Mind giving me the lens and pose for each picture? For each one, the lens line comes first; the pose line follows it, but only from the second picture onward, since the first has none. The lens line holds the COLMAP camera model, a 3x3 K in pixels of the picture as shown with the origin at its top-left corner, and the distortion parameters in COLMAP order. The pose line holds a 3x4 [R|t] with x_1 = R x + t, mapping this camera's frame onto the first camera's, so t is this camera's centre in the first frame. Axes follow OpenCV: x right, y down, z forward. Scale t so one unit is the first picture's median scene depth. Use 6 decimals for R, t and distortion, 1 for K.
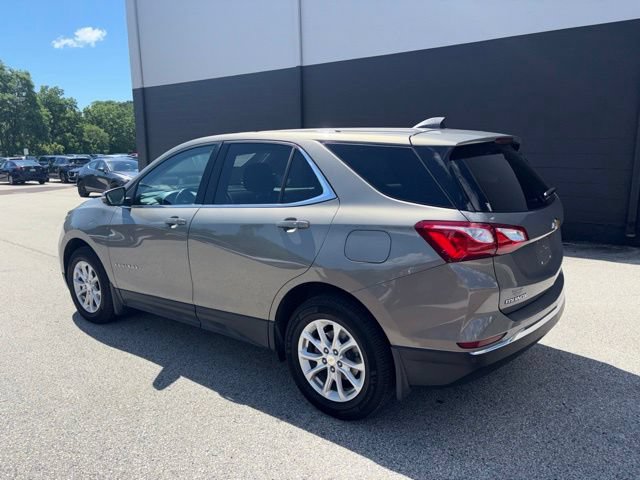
lens RADIAL K [[479.9, 0, 321.9], [0, 479.9, 228.8], [0, 0, 1]] dist [0.060889, -0.061025]
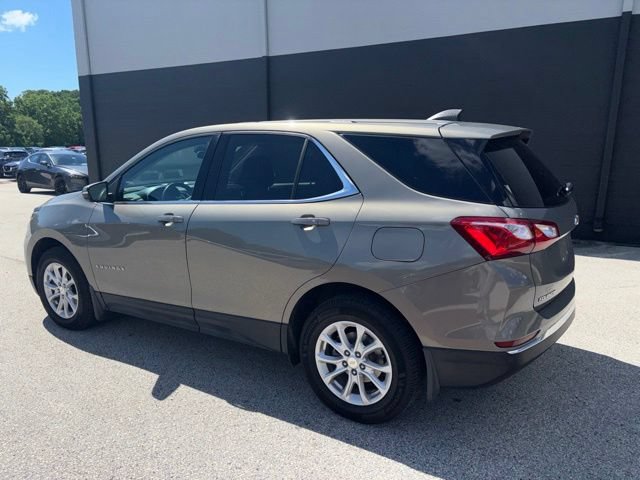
lens RADIAL K [[479.9, 0, 320.4], [0, 479.9, 245.3], [0, 0, 1]] dist [0.060889, -0.061025]
pose [[0.994787, -0.009937, 0.101489, -0.133041], [0.005815, 0.999149, 0.040830, -0.000880], [-0.101809, -0.040027, 0.993998, 0.059820]]
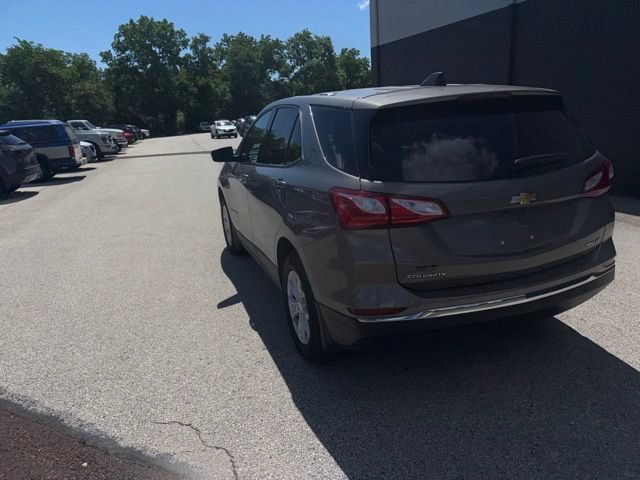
lens RADIAL K [[479.9, 0, 324.6], [0, 479.9, 239.6], [0, 0, 1]] dist [0.060889, -0.061025]
pose [[0.844693, 0.110860, -0.523644, 0.605890], [-0.049071, 0.990235, 0.130485, -0.031204], [0.532997, -0.084524, 0.841885, 0.096803]]
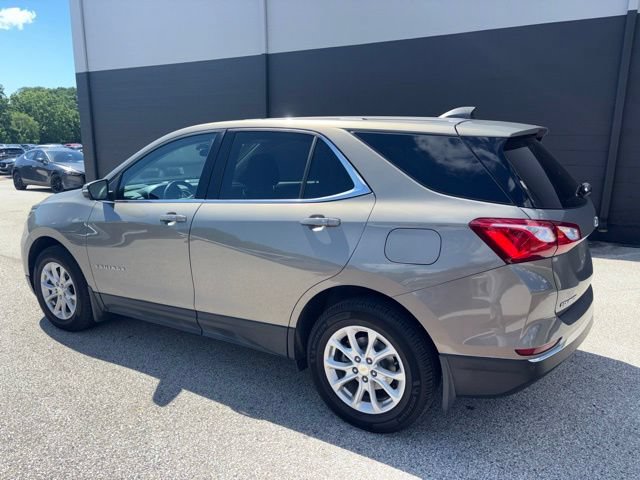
lens RADIAL K [[479.9, 0, 315.7], [0, 479.9, 238.5], [0, 0, 1]] dist [0.060889, -0.061025]
pose [[0.994693, -0.004314, 0.102799, -0.157165], [0.001158, 0.999527, 0.030742, -0.005587], [-0.102883, -0.030460, 0.994227, 0.096228]]
